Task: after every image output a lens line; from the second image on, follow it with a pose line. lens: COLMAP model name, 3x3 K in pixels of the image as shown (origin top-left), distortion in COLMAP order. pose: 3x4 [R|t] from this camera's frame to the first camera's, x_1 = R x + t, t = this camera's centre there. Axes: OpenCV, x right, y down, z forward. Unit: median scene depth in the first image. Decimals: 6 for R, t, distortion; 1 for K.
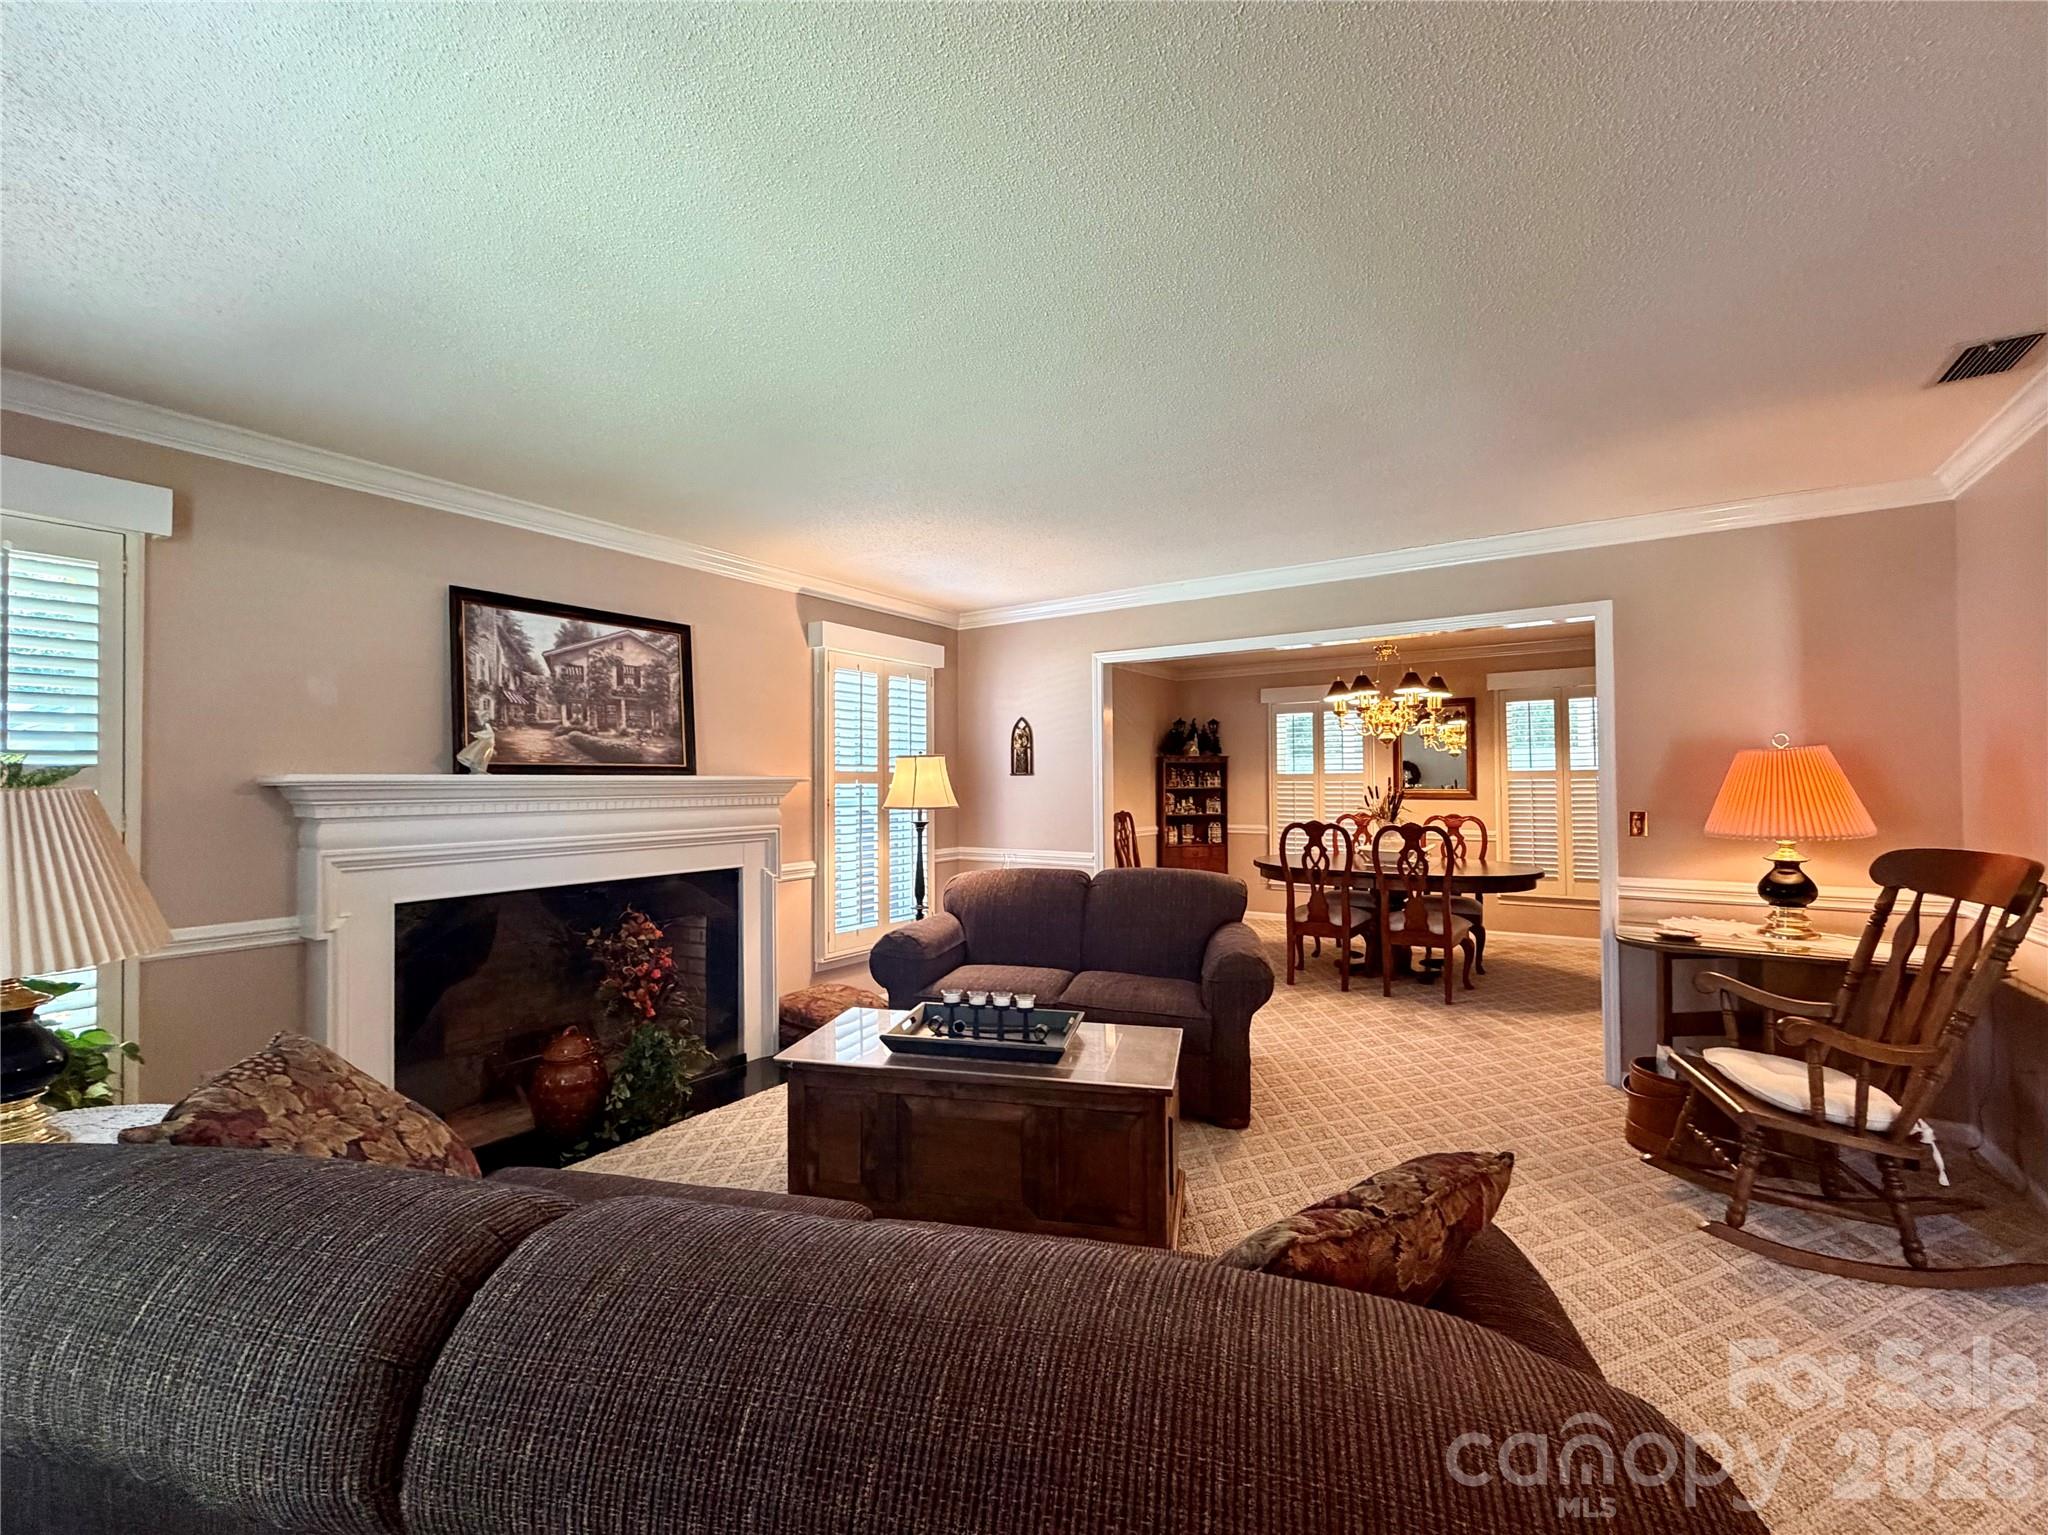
lens RADIAL K [[852.5, 0, 1015.4], [0, 852.5, 768.6], [0, 0, 1]] dist [-0.001371, 0.000055]
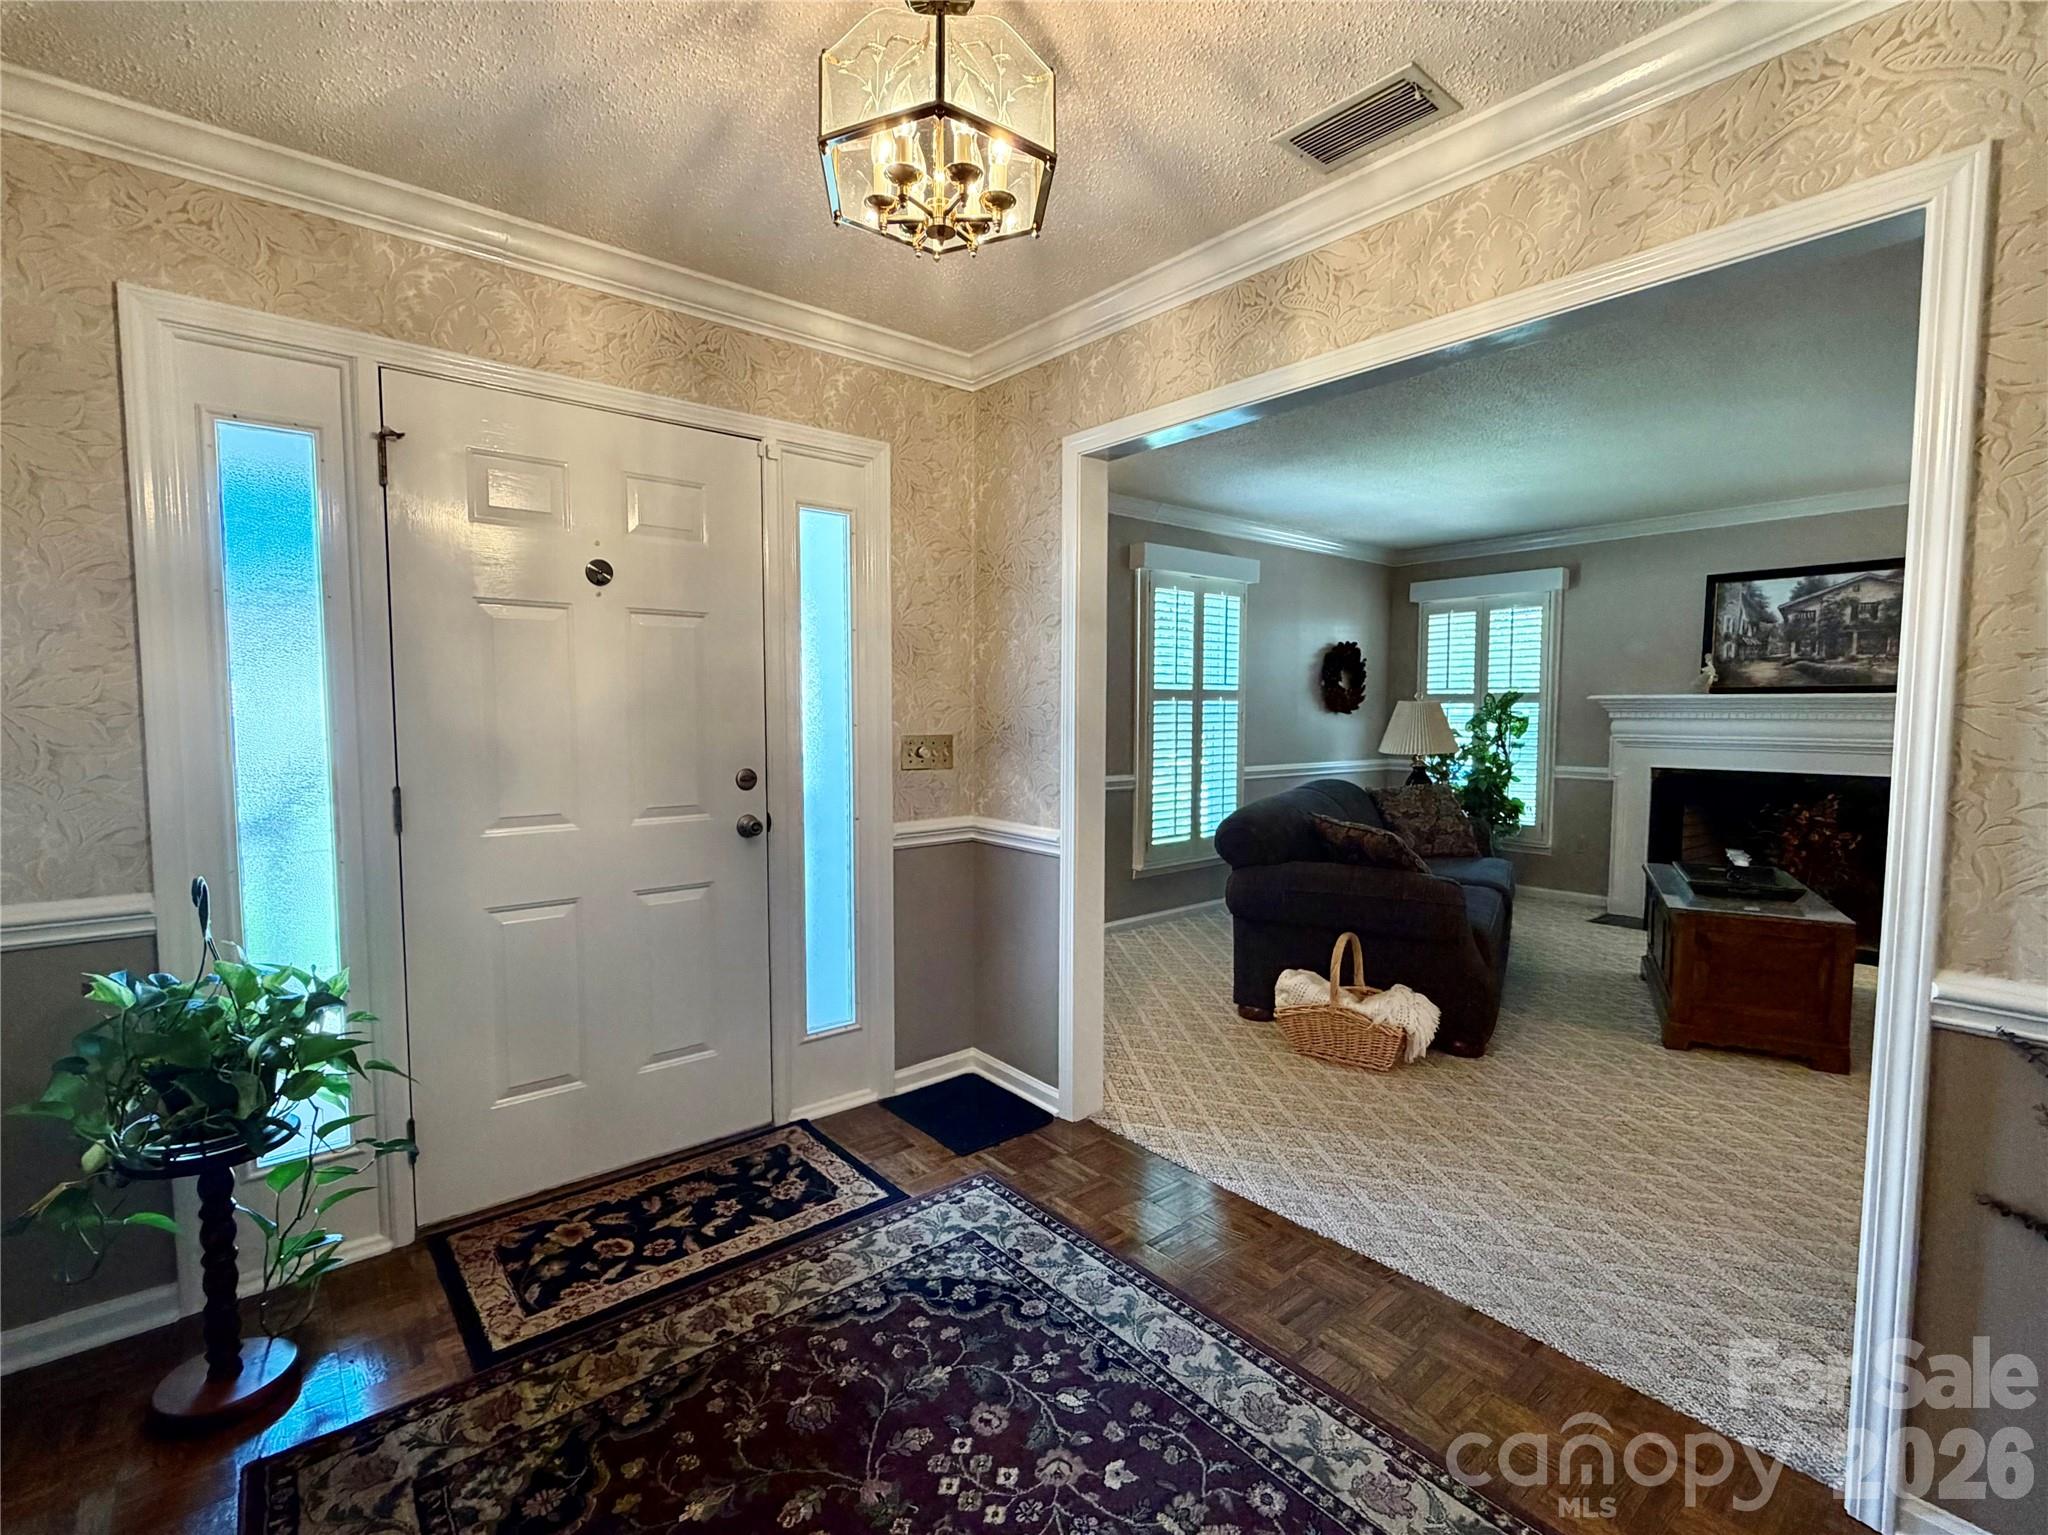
lens RADIAL K [[928.9, 0, 1029.3], [0, 928.9, 769.9], [0, 0, 1]] dist [-0.000057, 0.000020]
pose [[-0.266811, 0.072943, -0.960985, 1.104227], [0.018085, 0.997335, 0.070681, 0.001739], [0.963579, 0.001479, -0.267419, 0.194690]]
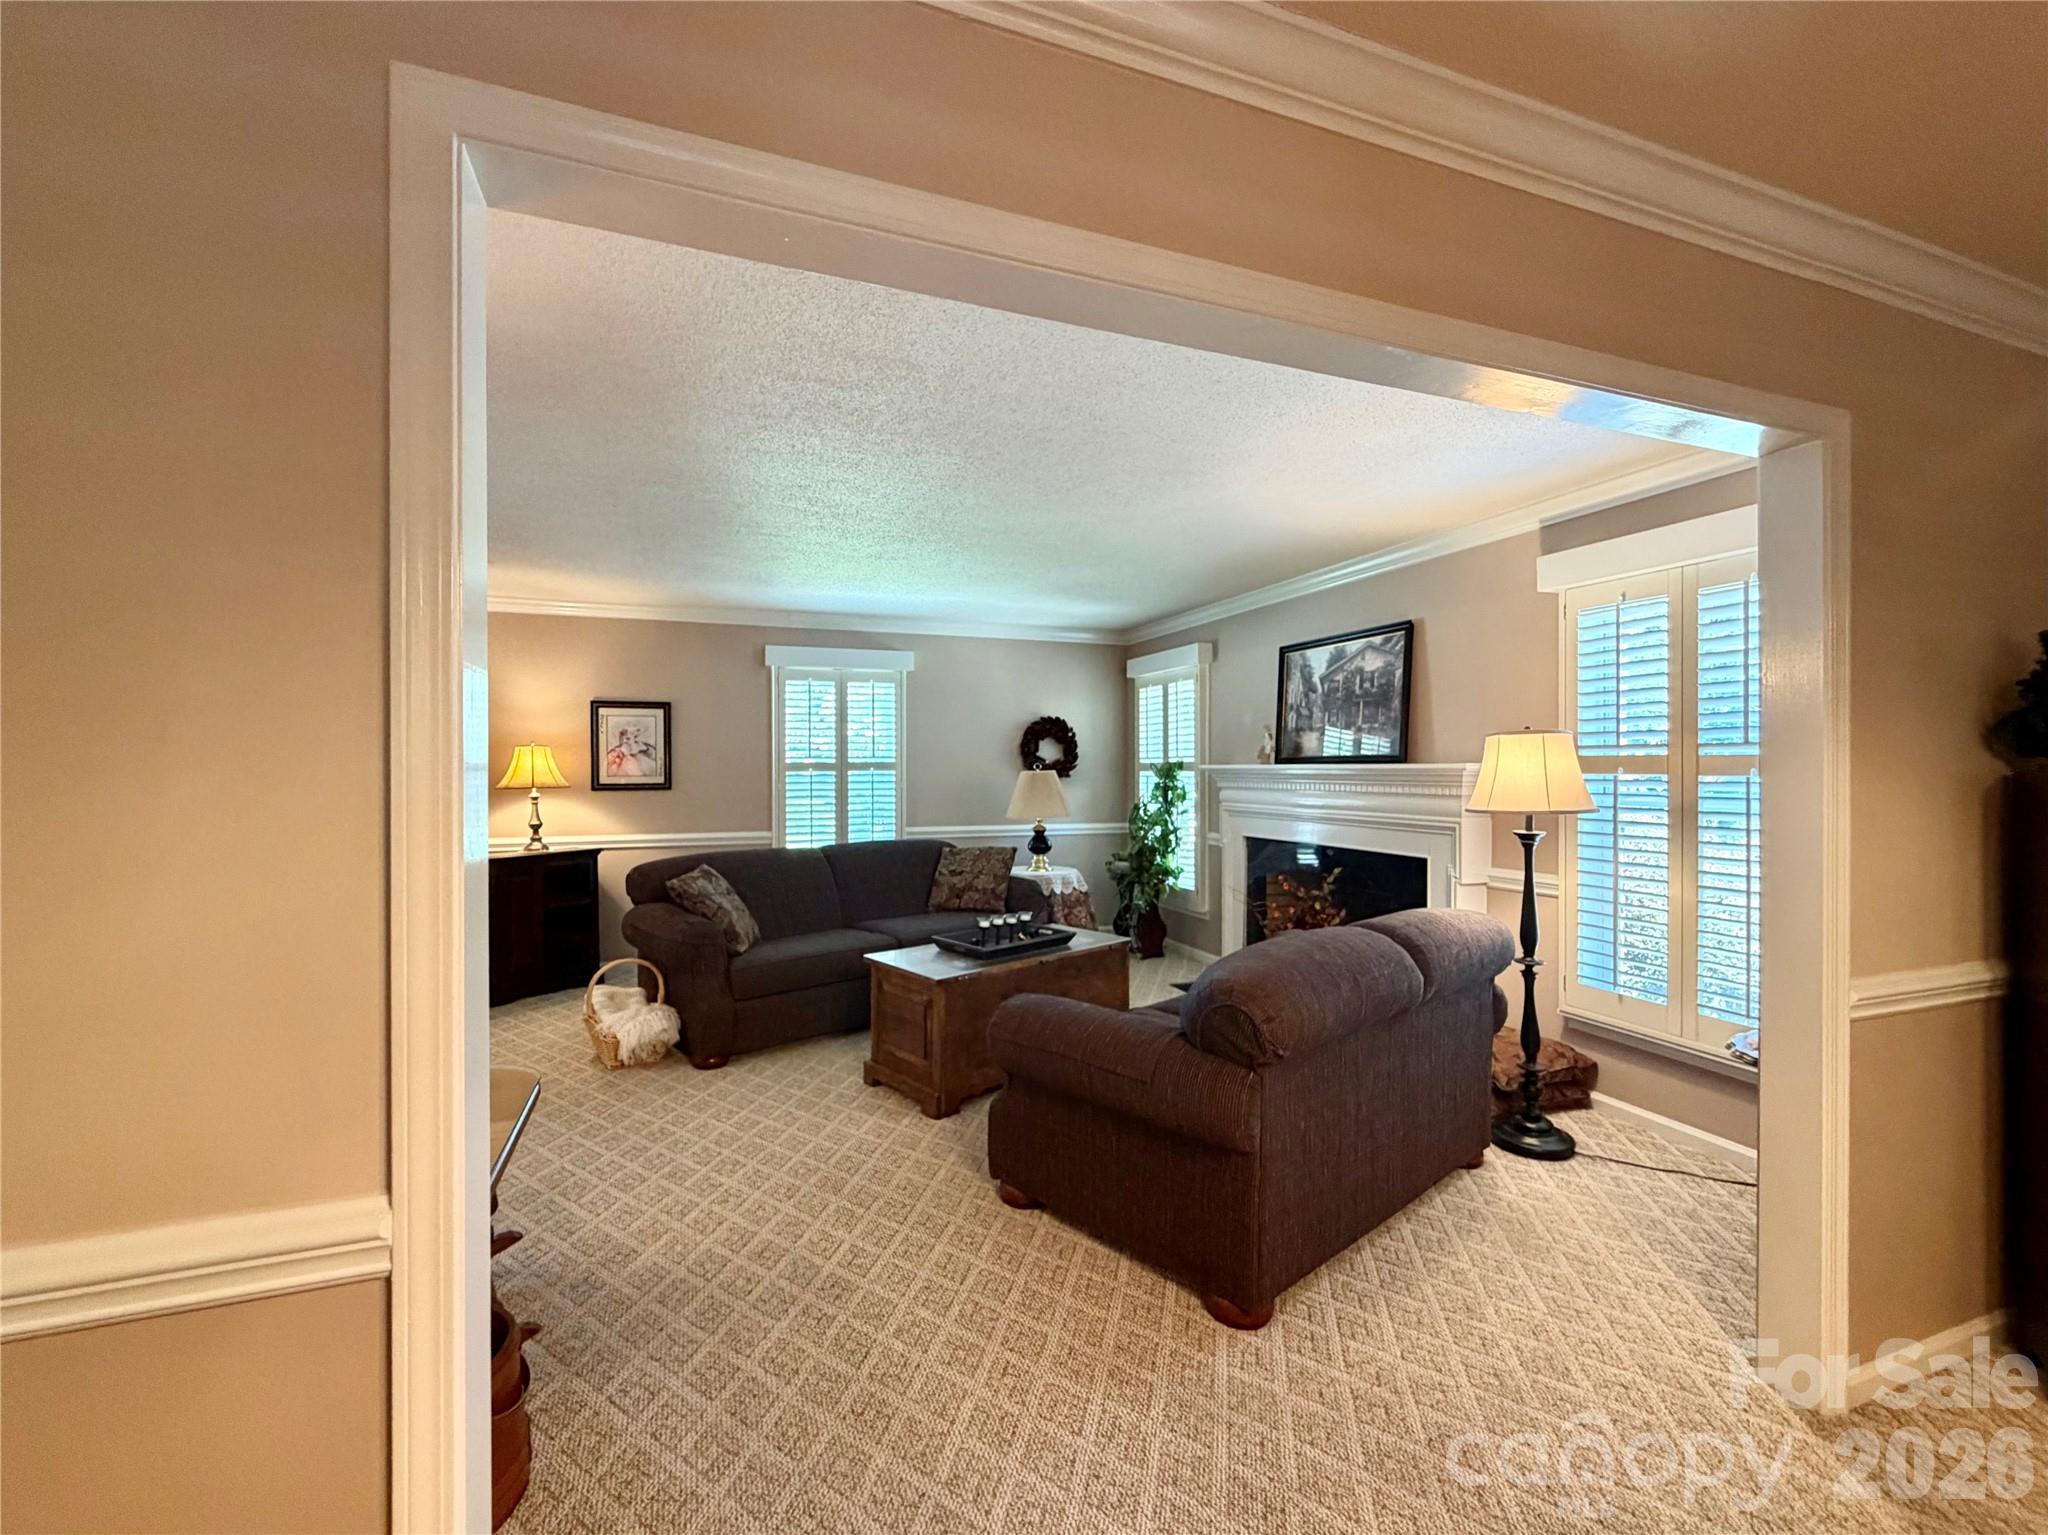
lens RADIAL K [[861.1, 0, 1022.1], [0, 861.1, 770.0], [0, 0, 1]] dist [-0.001162, -0.000167]
pose [[-0.573439, 0.011942, -0.819161, 0.767753], [0.021295, 0.999773, -0.000332, 0.006137], [0.818972, -0.017634, -0.573563, 1.231752]]
